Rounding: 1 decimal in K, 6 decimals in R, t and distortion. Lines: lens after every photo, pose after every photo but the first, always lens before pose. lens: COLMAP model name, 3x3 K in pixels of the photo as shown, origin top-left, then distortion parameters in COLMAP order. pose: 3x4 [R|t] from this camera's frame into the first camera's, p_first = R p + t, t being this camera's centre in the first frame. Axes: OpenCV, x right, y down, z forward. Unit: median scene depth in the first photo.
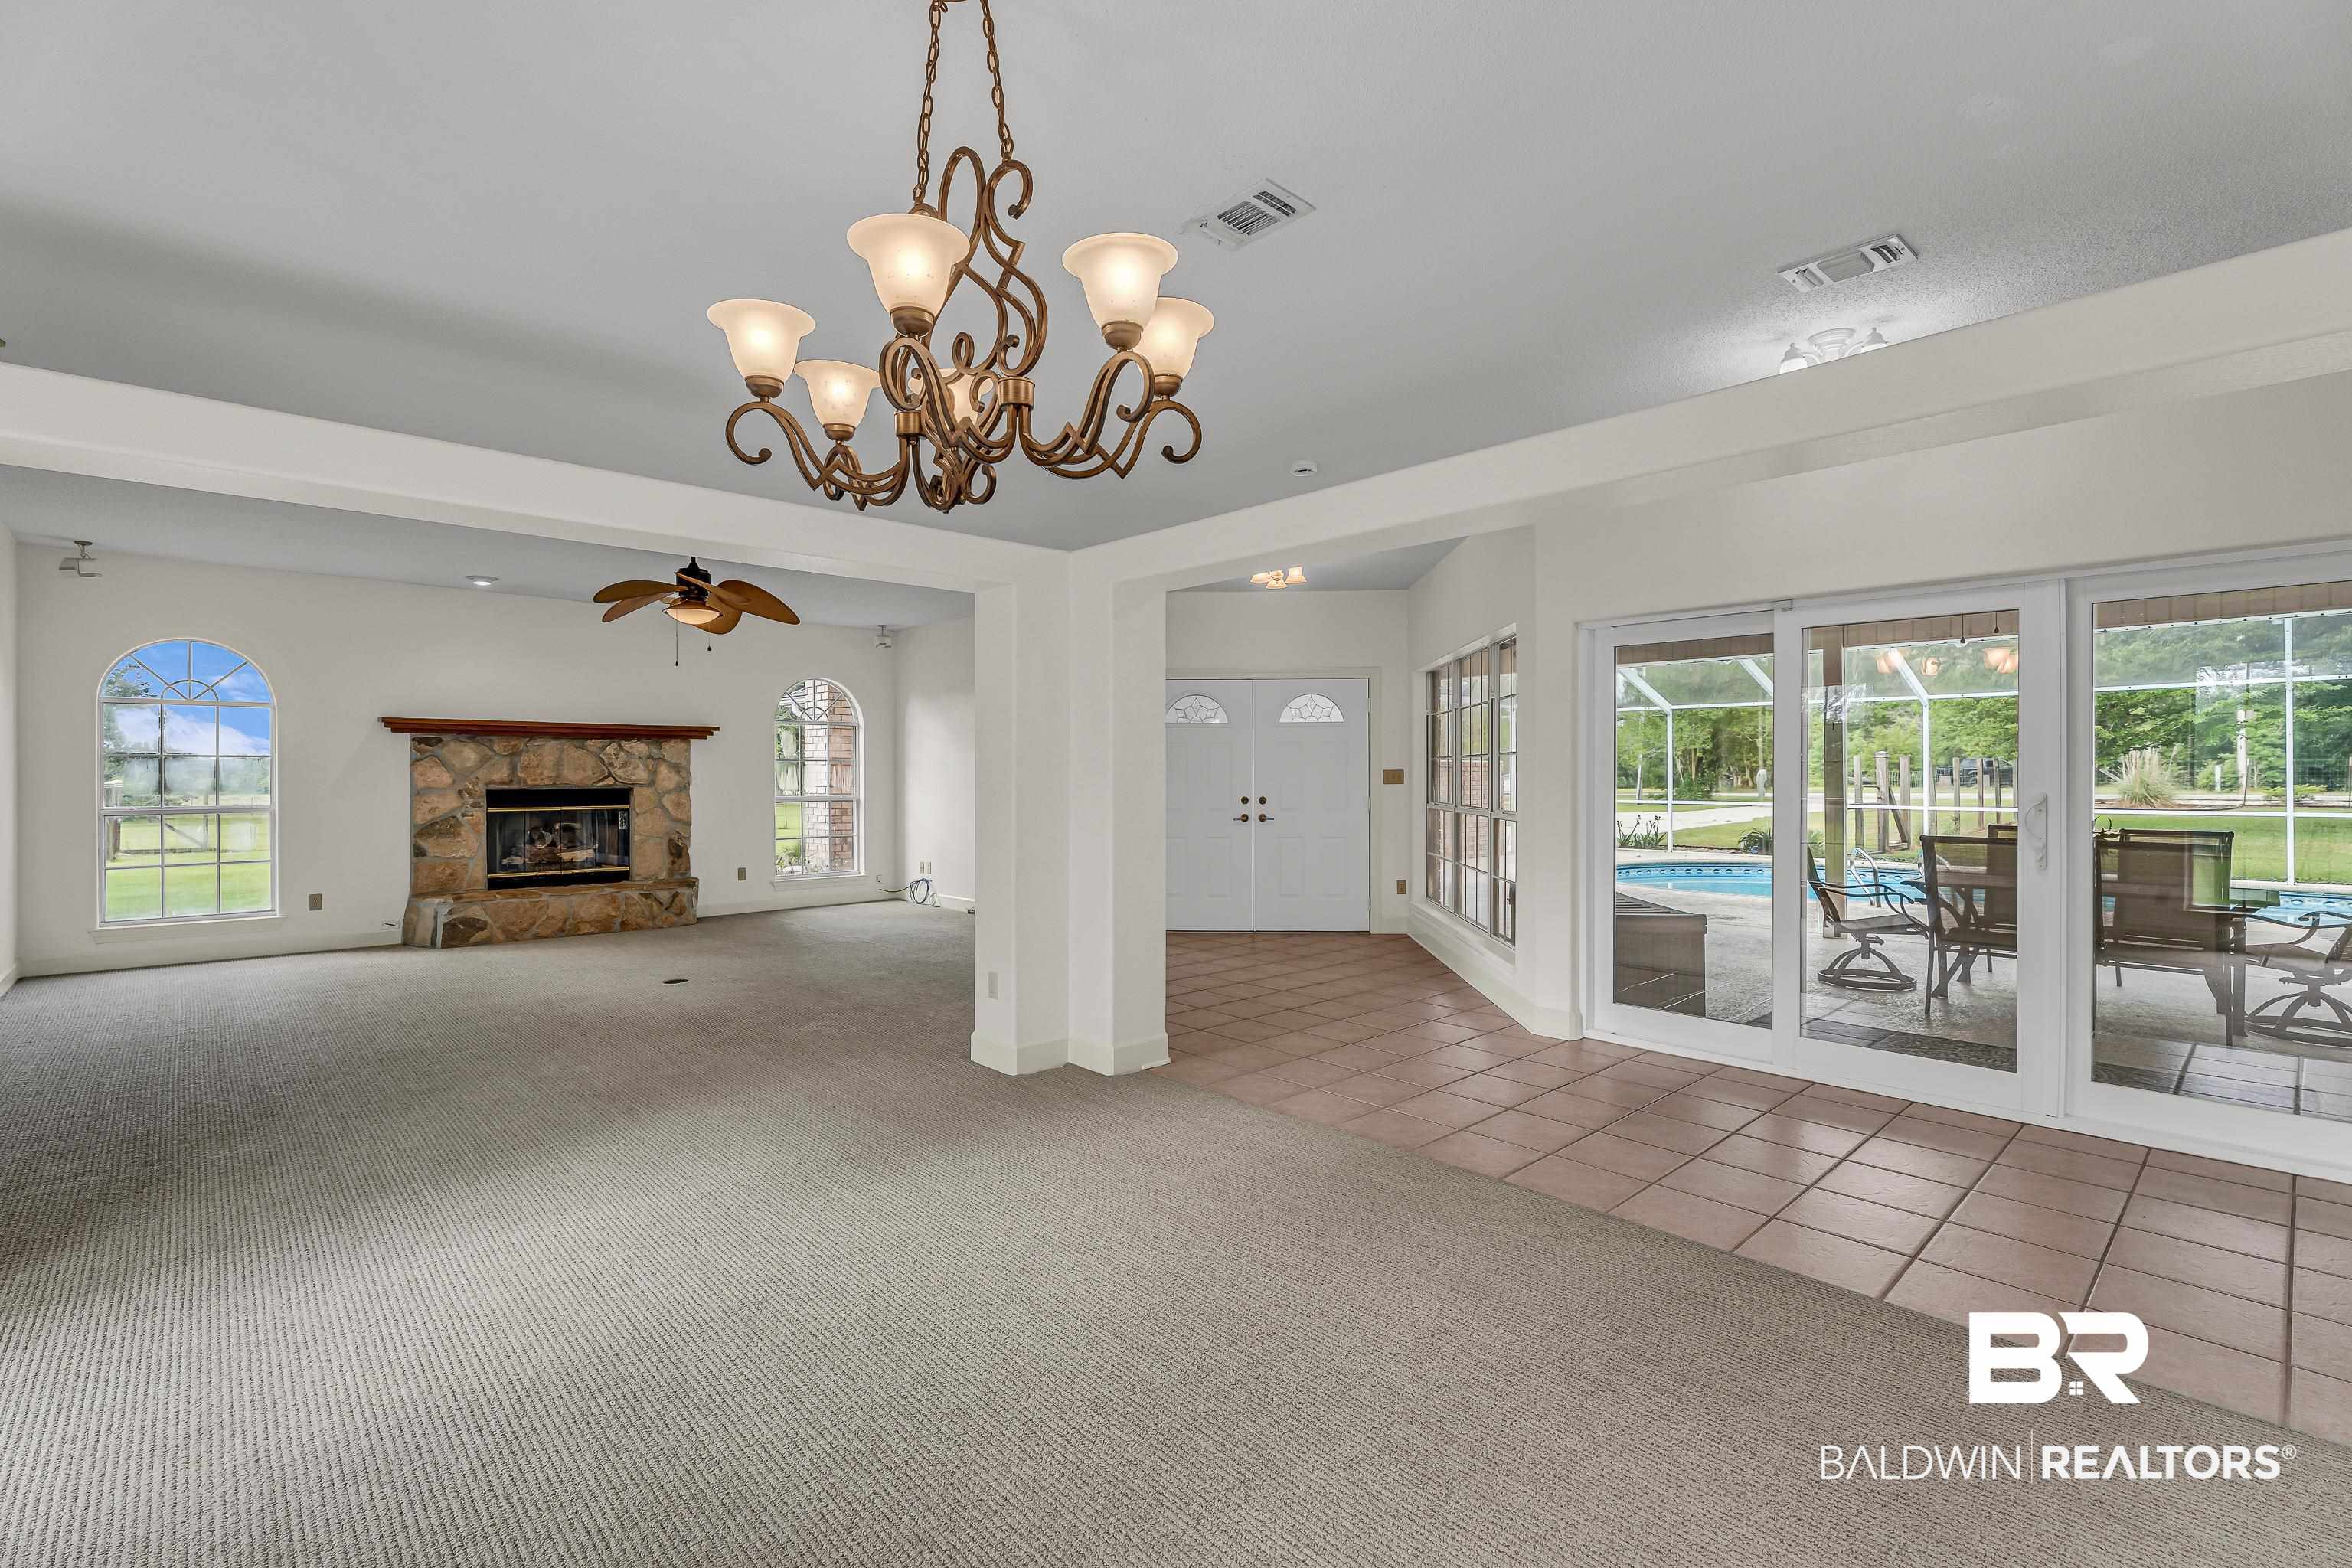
lens RADIAL K [[1059.9, 0, 1166.2], [0, 1059.9, 779.5], [0, 0, 1]] dist [-0.000408, -0.000058]
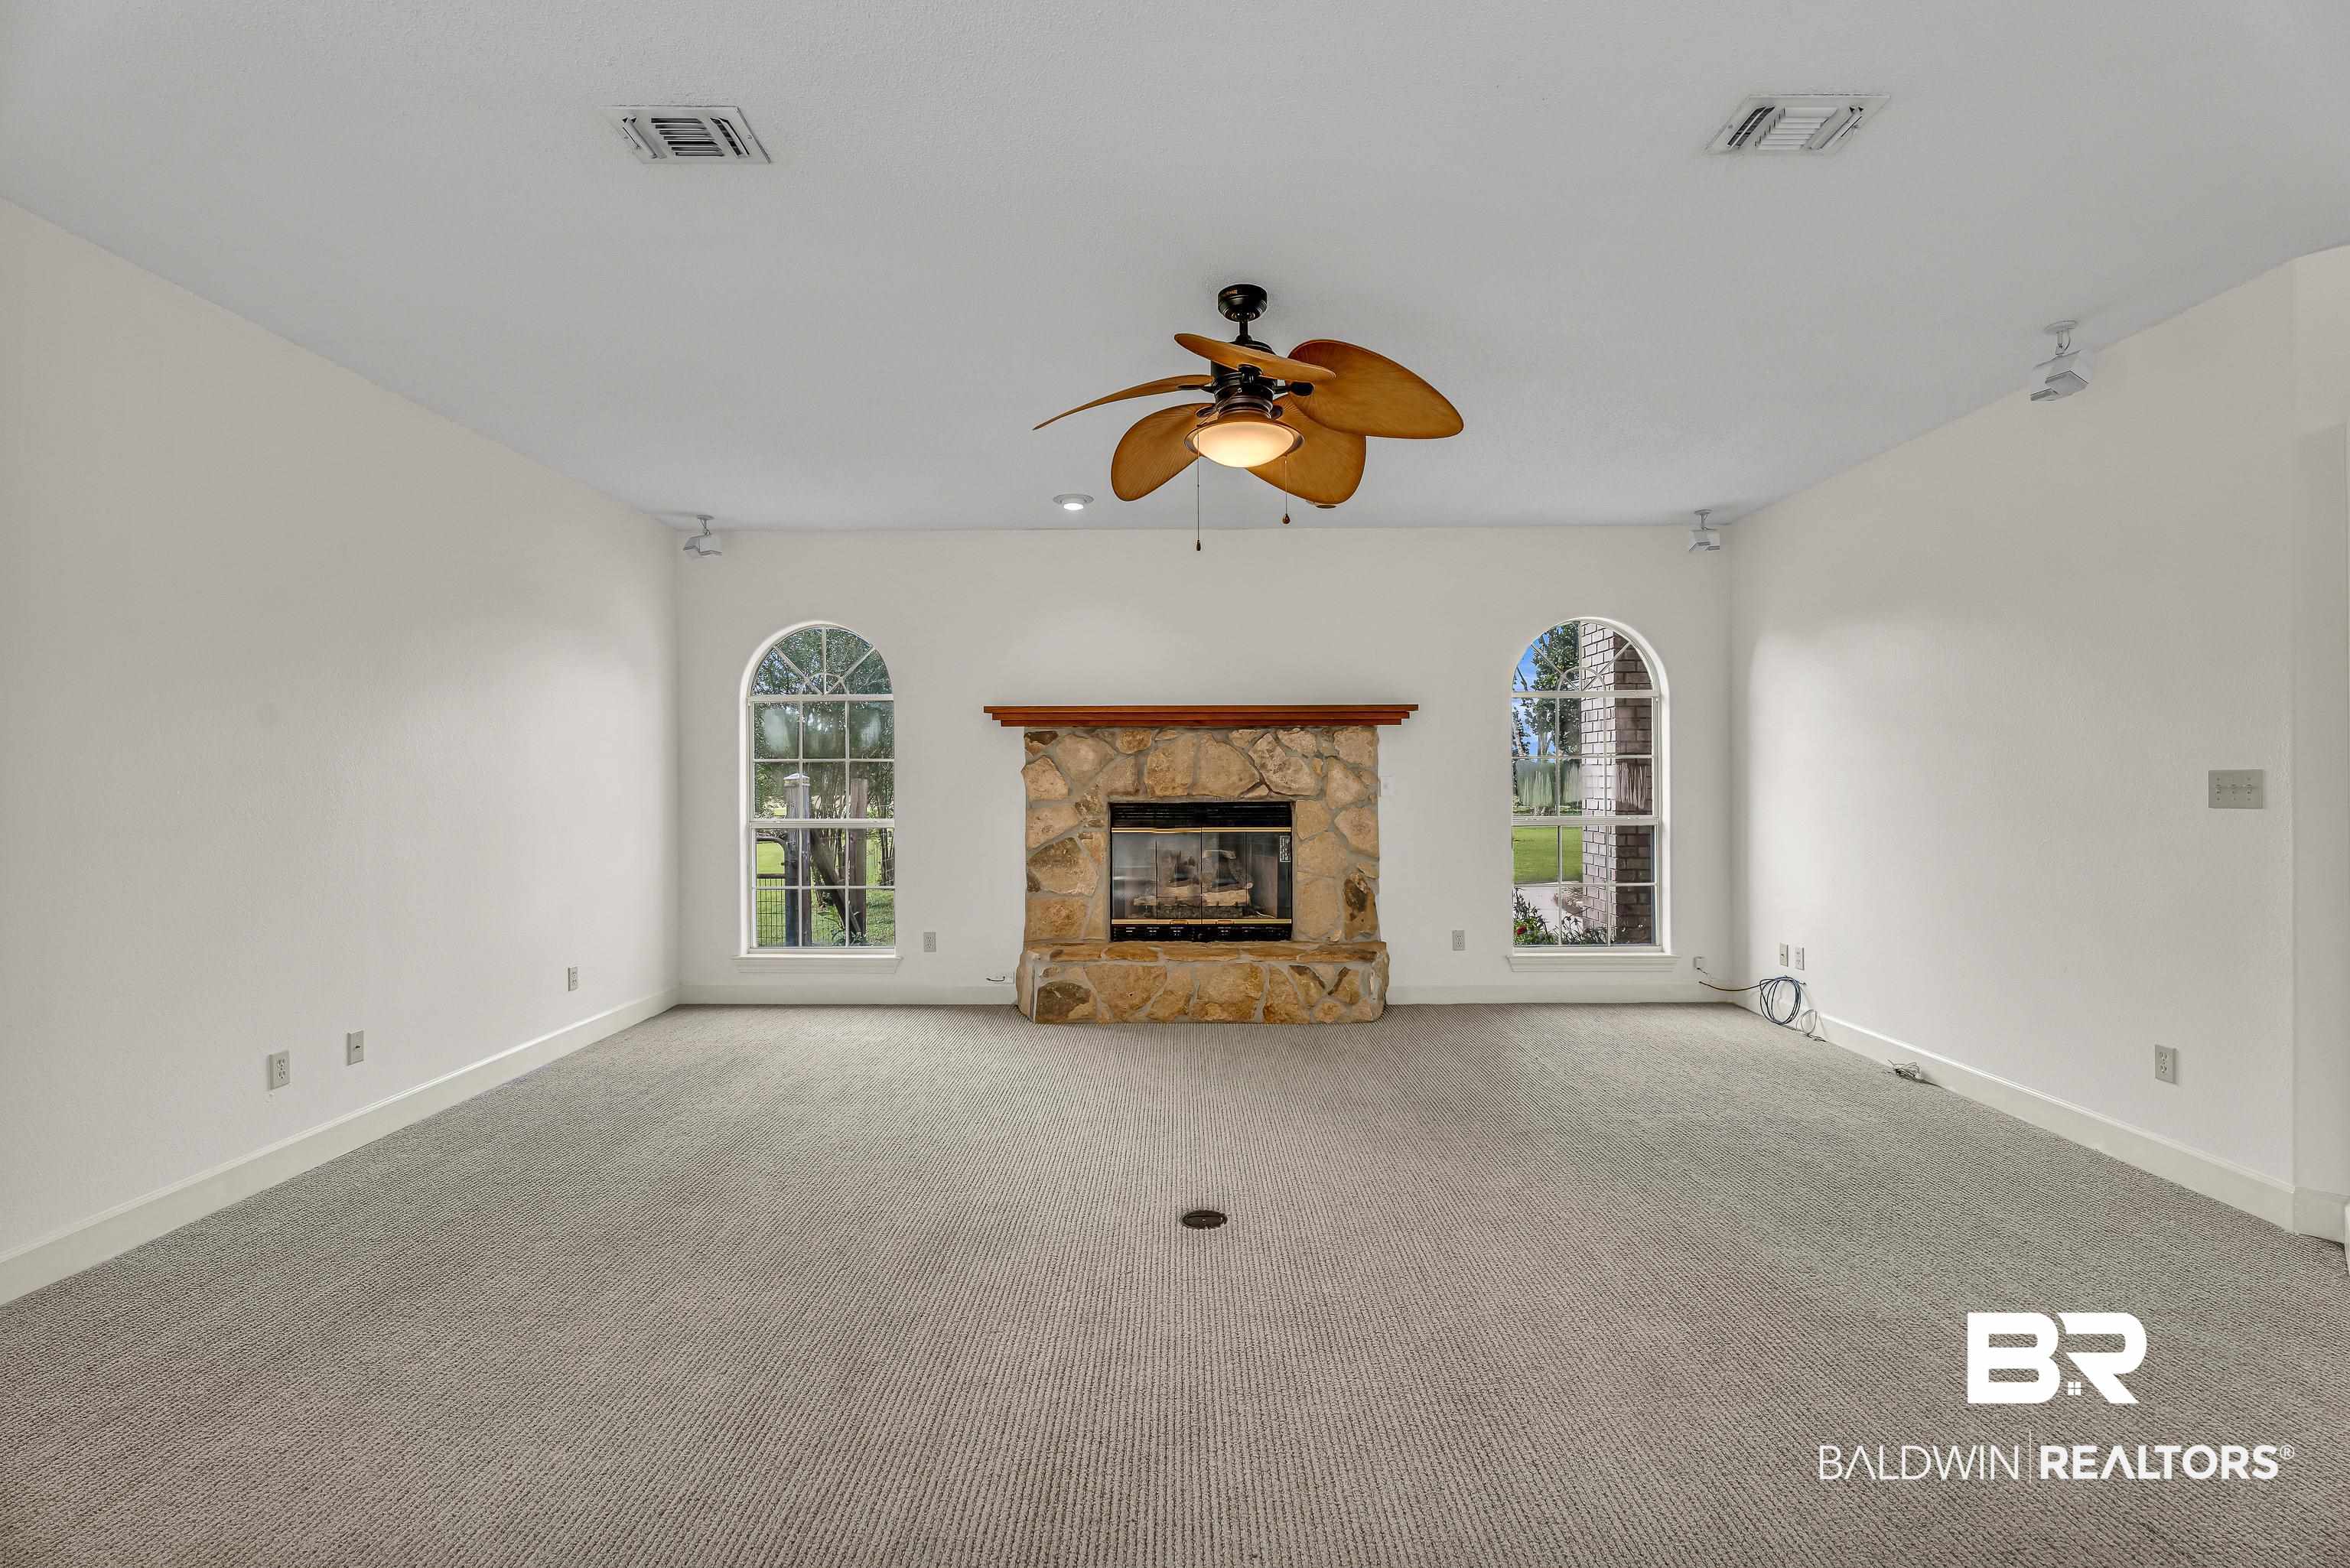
lens RADIAL K [[1058.9, 0, 1165.2], [0, 1058.9, 779.5], [0, 0, 1]] dist [-0.000408, -0.000058]
pose [[0.736977, -0.003749, -0.675908, -0.120997], [-0.000329, 0.999983, -0.005905, -0.001751], [0.675918, 0.004574, 0.736963, 0.482233]]
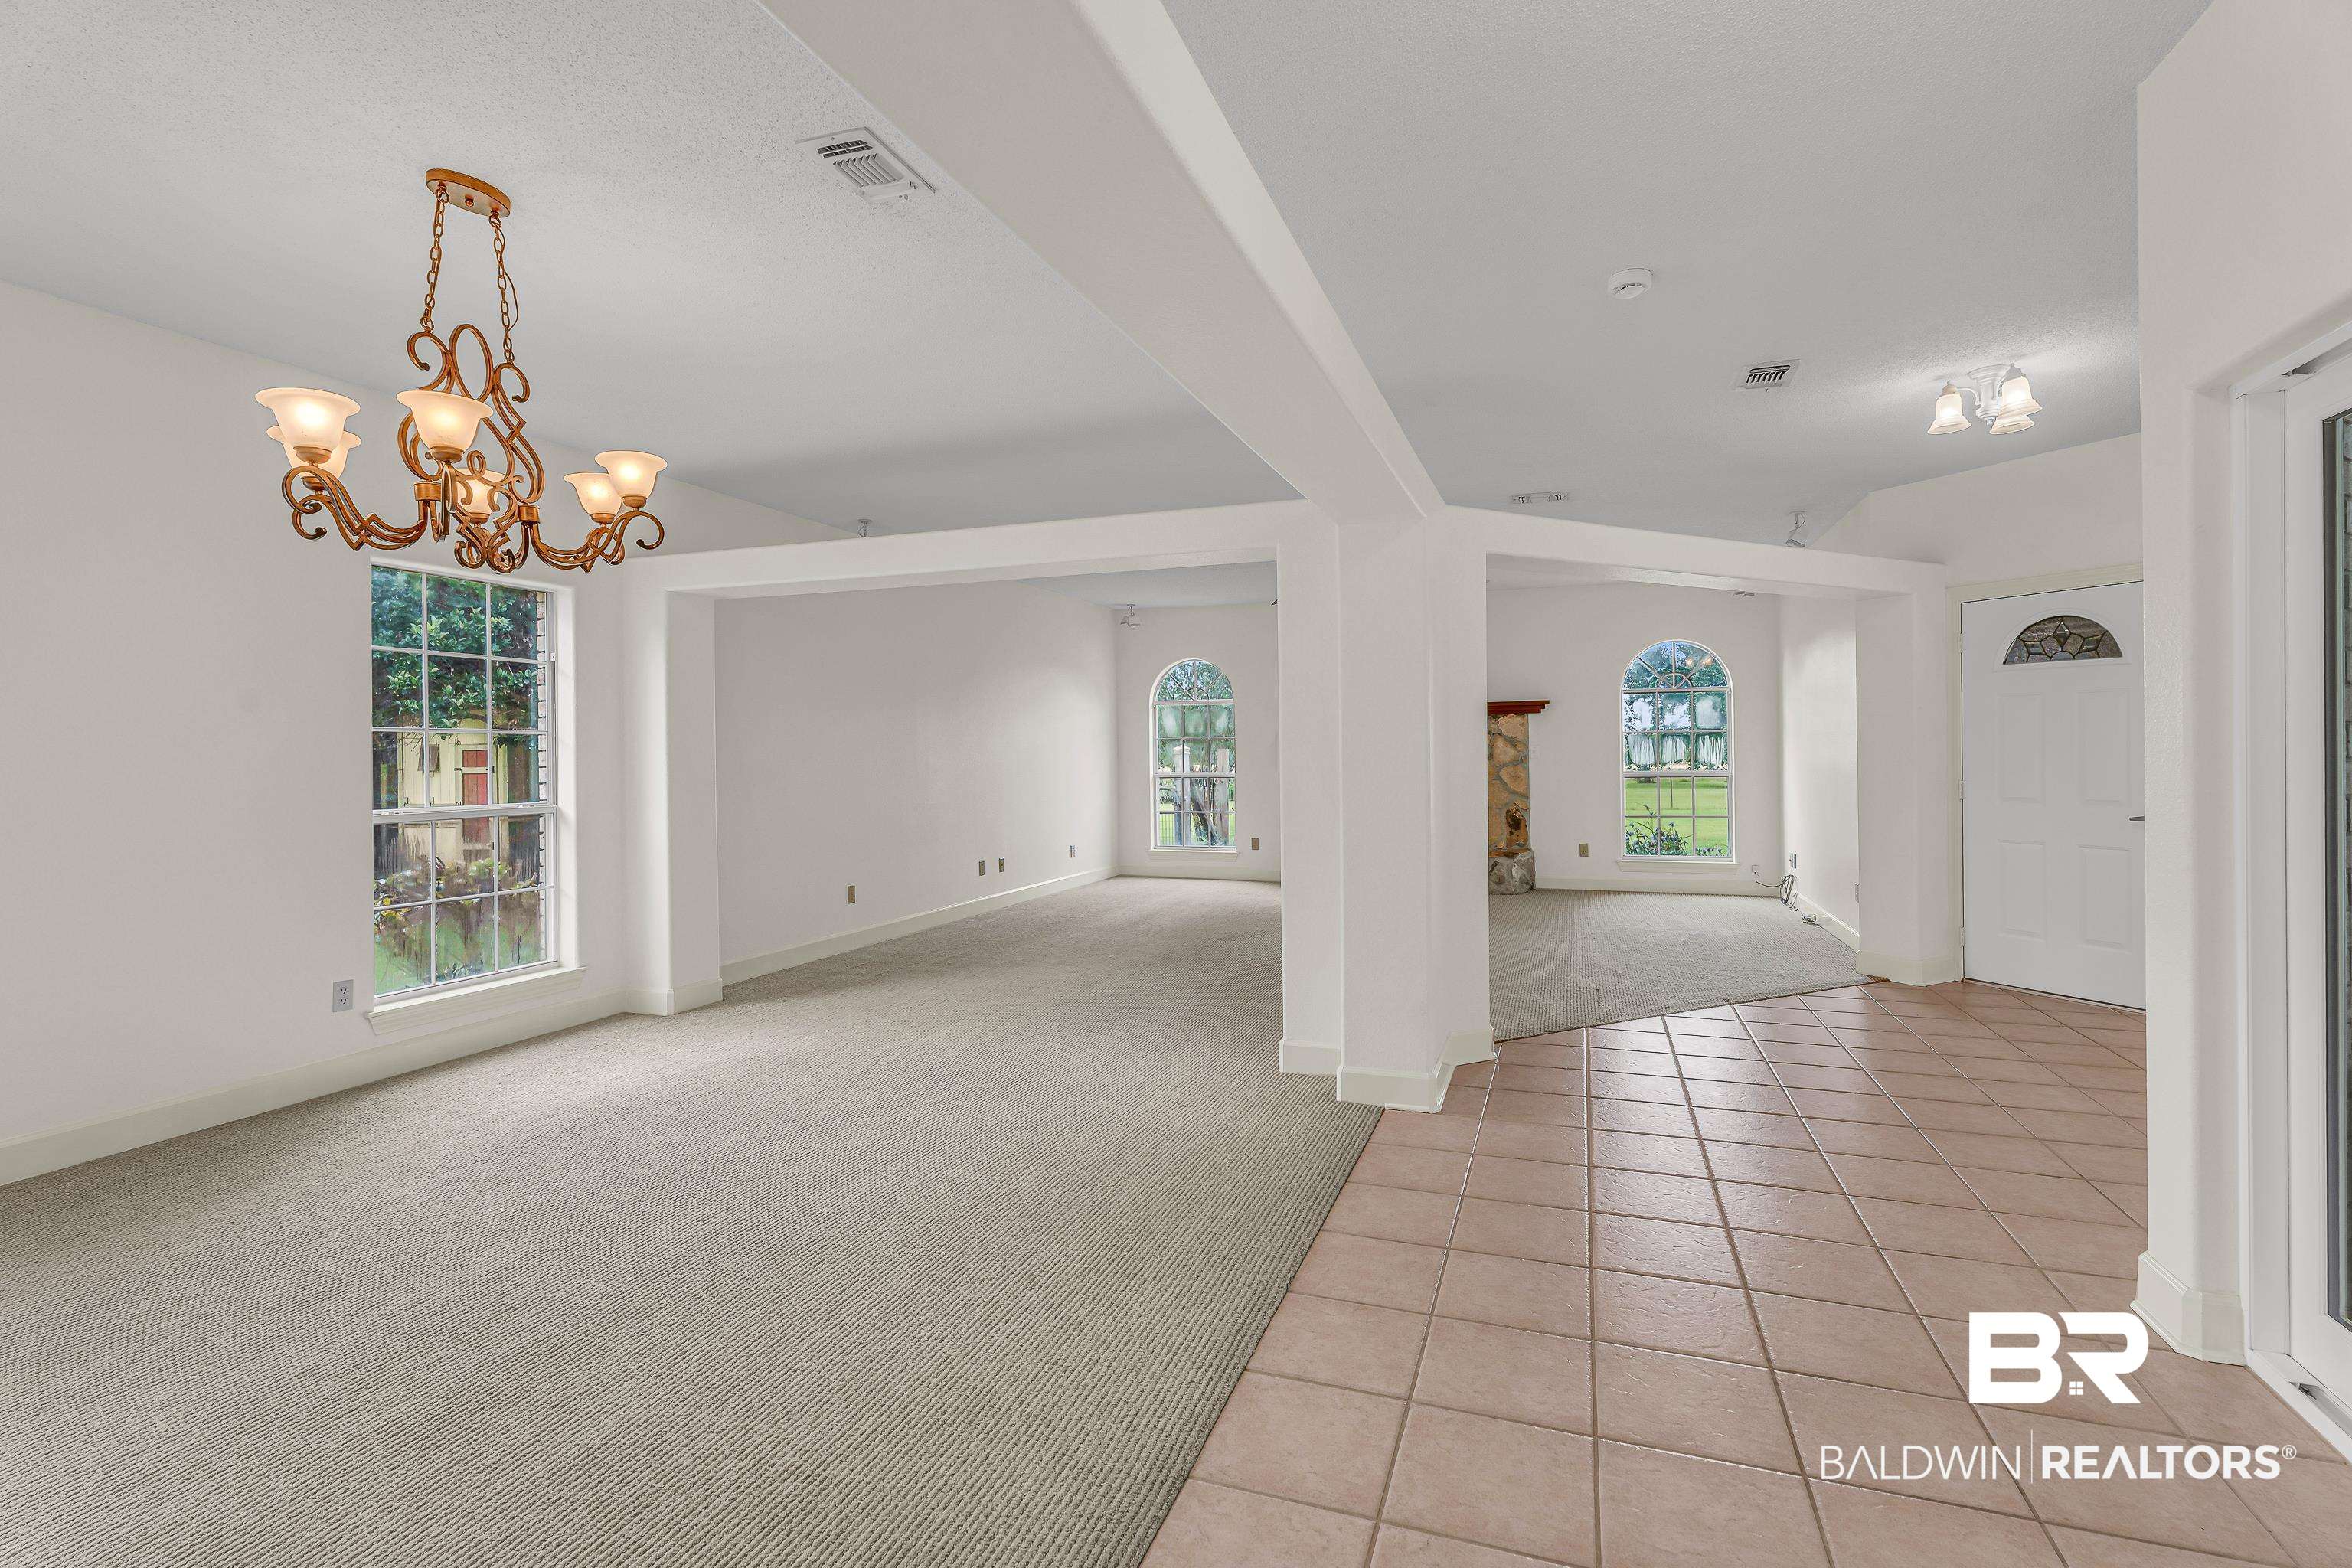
lens RADIAL K [[1056.7, 0, 1171.2], [0, 1056.7, 749.4], [0, 0, 1]] dist [0.000723, -0.000001]
pose [[0.474967, -0.008297, -0.879964, 0.310944], [0.006443, 0.999962, -0.005951, 0.000375], [0.879980, -0.002843, 0.475002, 0.234339]]
